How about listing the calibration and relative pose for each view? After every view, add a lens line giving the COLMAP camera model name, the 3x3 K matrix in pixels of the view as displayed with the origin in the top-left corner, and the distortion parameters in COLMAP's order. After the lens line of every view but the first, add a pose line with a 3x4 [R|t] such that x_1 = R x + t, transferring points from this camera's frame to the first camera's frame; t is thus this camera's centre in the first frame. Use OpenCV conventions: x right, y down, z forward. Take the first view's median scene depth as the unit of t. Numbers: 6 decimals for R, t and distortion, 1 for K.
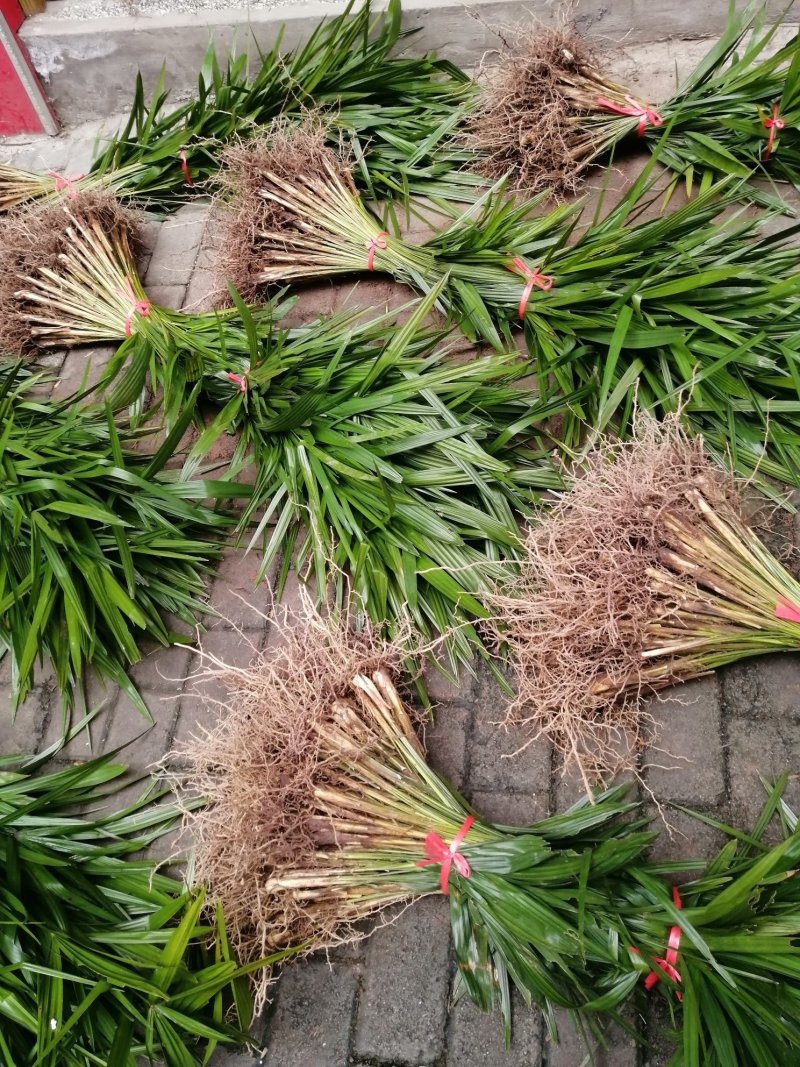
lens RADIAL K [[844.7, 0, 400.0], [0, 844.7, 533.5], [0, 0, 1]] dist [0.001175, 0.026020]
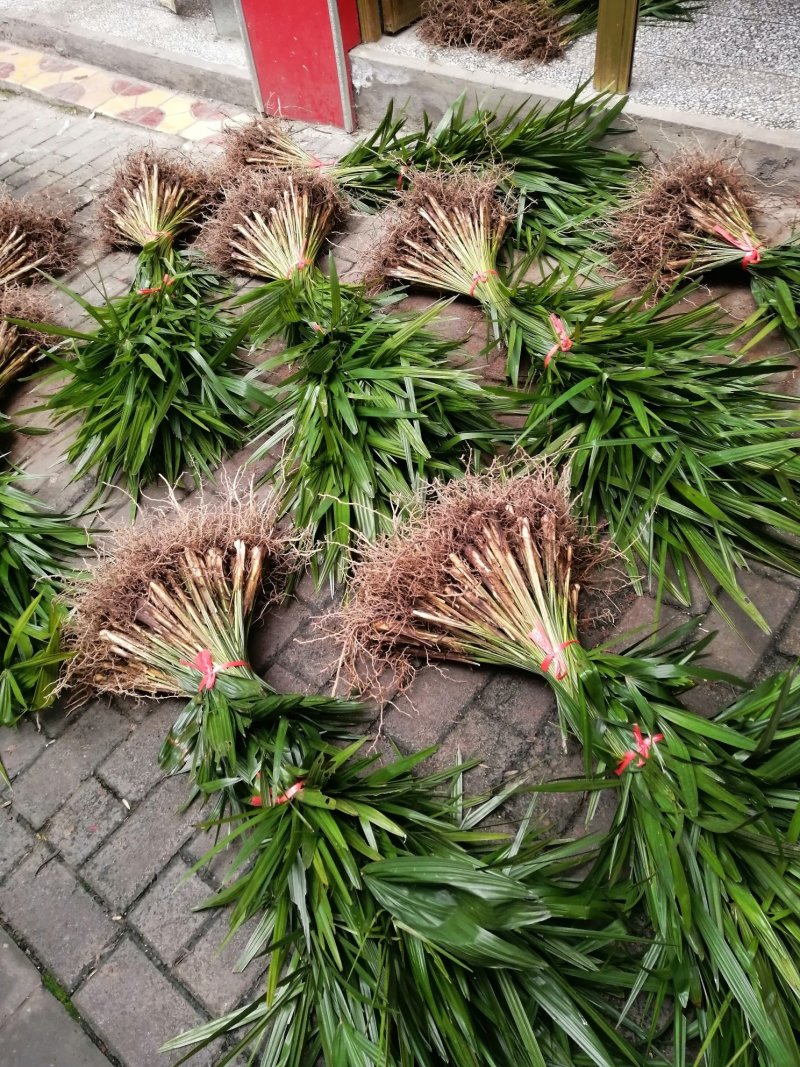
lens RADIAL K [[844.7, 0, 400.0], [0, 844.7, 533.5], [0, 0, 1]] dist [0.001175, 0.026020]
pose [[0.852471, 0.420369, -0.310779, 0.396856], [-0.438126, 0.898805, 0.013964, 0.020278], [0.285200, 0.124257, 0.950380, -0.132324]]
